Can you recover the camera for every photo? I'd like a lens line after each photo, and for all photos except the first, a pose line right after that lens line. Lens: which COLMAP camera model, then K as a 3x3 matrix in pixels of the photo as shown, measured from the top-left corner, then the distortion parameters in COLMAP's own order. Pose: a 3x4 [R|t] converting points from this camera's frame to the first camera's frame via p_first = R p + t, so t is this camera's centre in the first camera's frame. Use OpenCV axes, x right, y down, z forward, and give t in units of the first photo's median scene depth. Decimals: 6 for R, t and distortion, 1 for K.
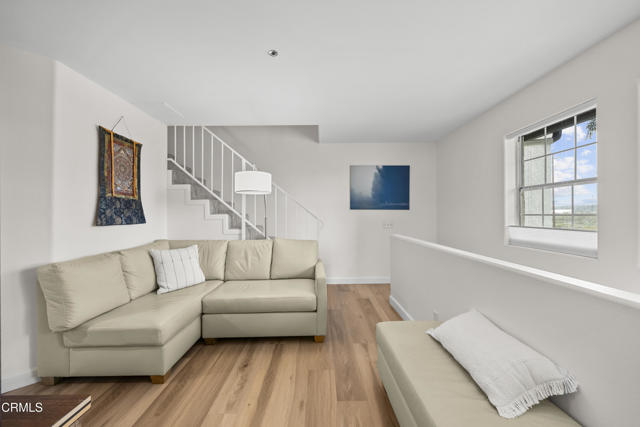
lens RADIAL K [[248.0, 0, 320.2], [0, 248.0, 213.8], [0, 0, 1]] dist [-0.002073, -0.000048]
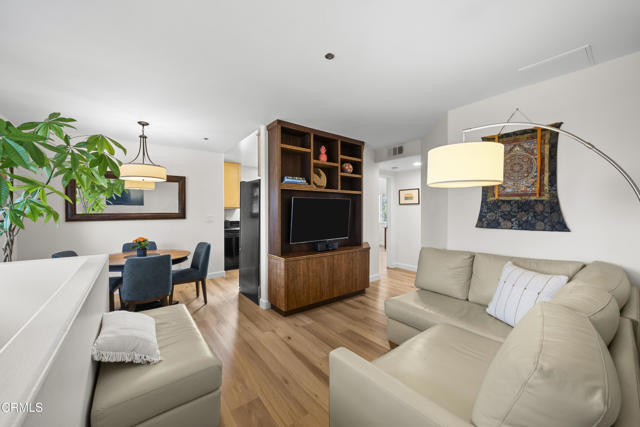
lens RADIAL K [[248.0, 0, 317.1], [0, 248.0, 212.5], [0, 0, 1]] dist [-0.002073, -0.000048]
pose [[-0.806012, 0.007078, -0.591857, 0.323067], [0.003700, 0.999969, 0.006920, -0.027417], [0.591888, 0.003388, -0.806013, 1.317410]]
